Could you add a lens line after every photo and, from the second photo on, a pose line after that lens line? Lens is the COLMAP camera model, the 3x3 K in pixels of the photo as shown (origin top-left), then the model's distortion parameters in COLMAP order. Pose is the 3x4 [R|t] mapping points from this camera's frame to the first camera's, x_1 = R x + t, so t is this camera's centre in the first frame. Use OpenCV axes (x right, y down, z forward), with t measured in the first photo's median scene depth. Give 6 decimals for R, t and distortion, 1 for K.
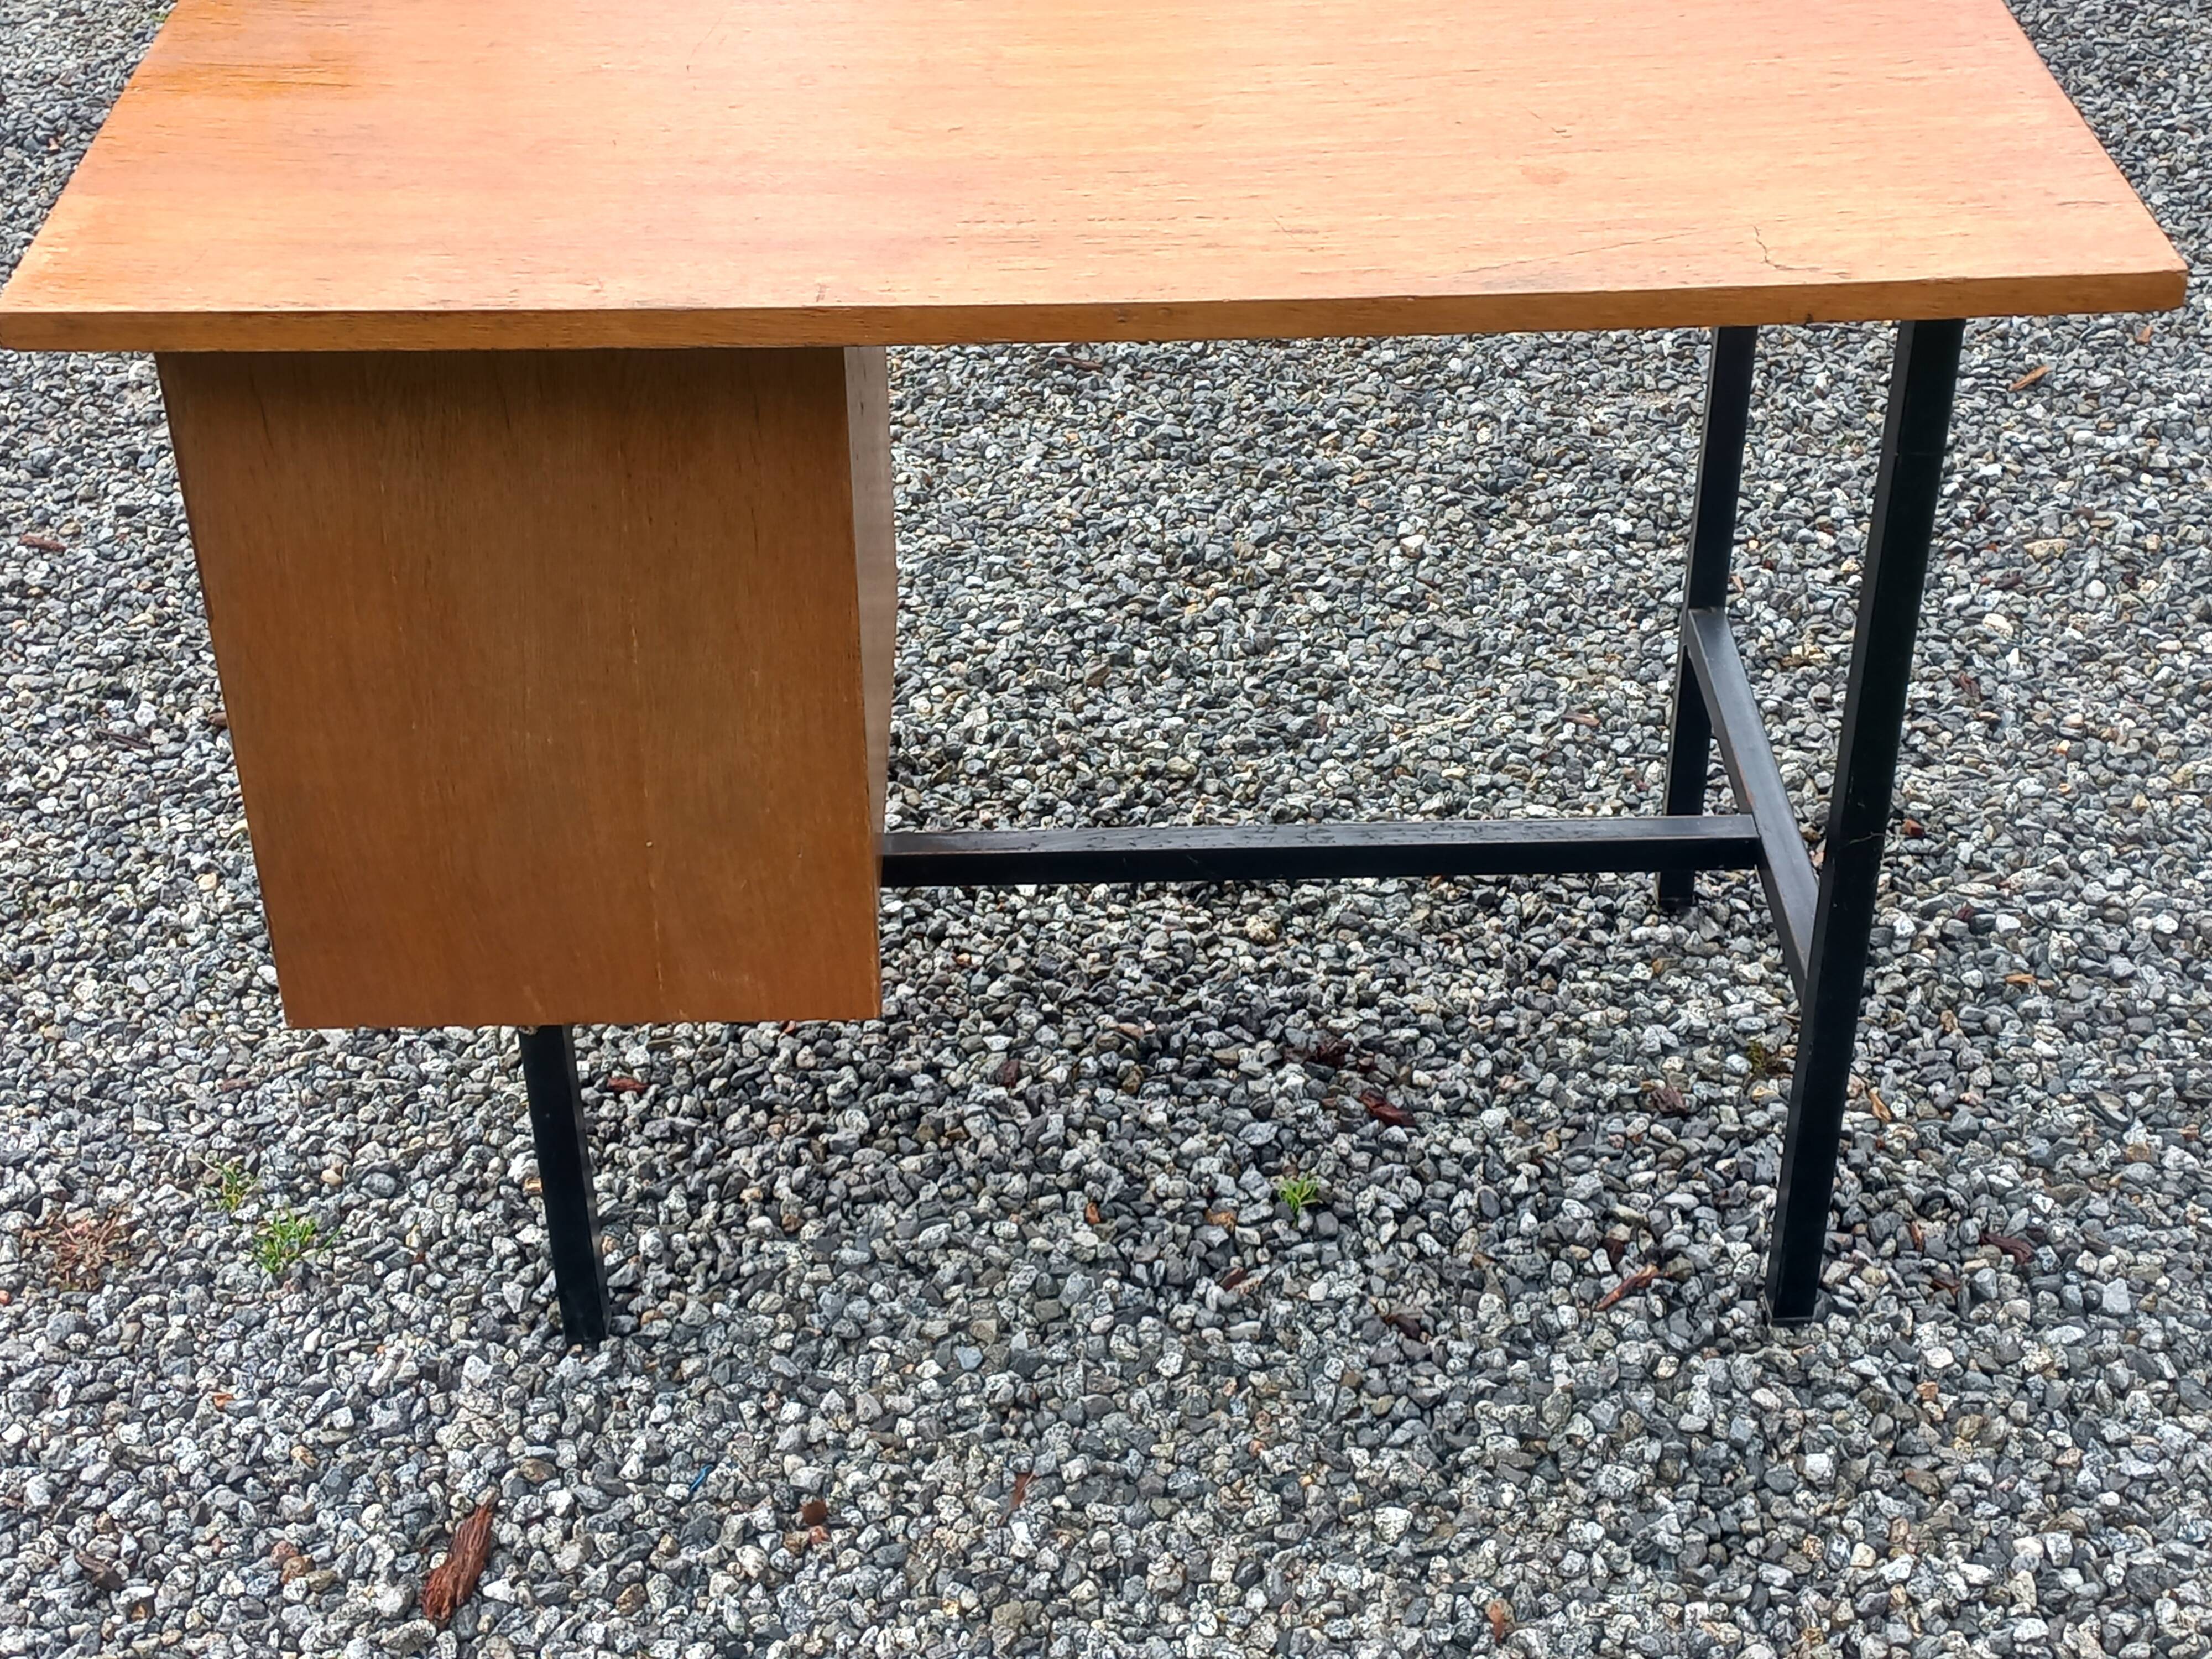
lens RADIAL K [[3162.7, 0, 1097.5], [0, 3162.7, 826.6], [0, 0, 1]] dist [0.086206, 0.000000]
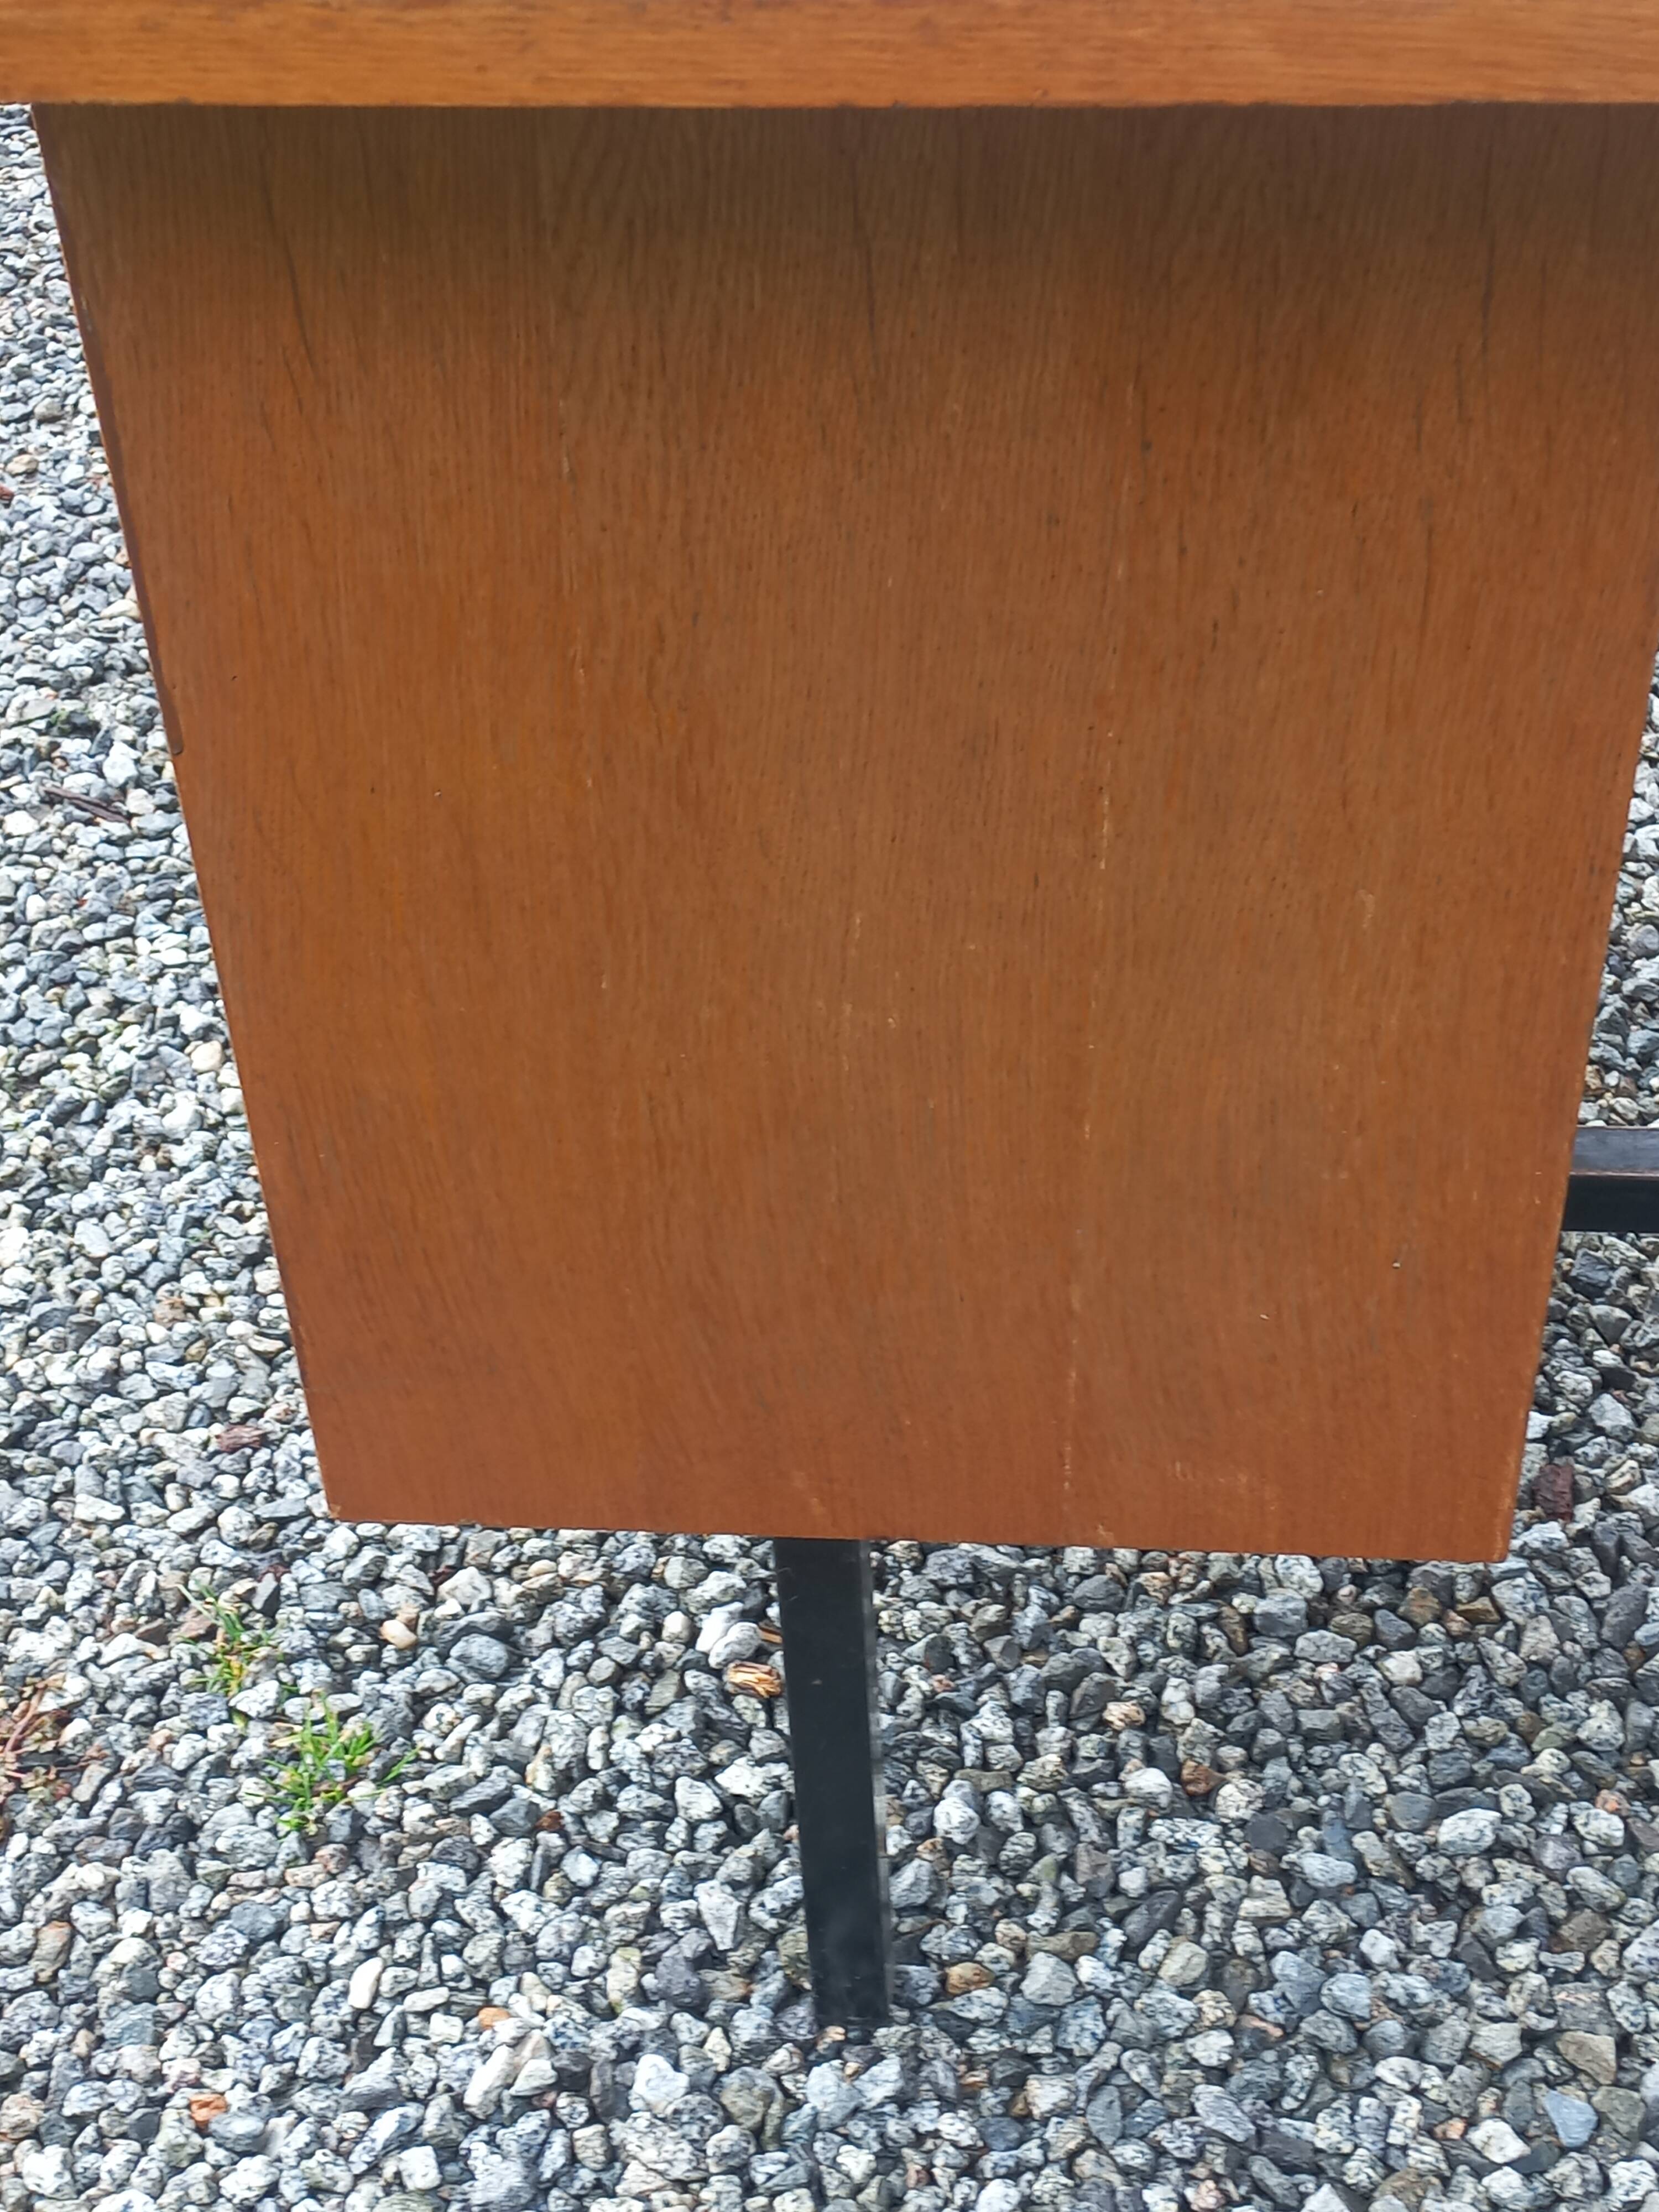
lens RADIAL K [[3162.7, 0, 837.7], [0, 3162.7, 1102.1], [0, 0, 1]] dist [0.086206, 0.000000]
pose [[0.995486, 0.039512, -0.086293, -0.119172], [-0.029562, 0.993078, 0.113680, -0.057207], [0.090187, -0.110615, 0.989763, 0.460447]]
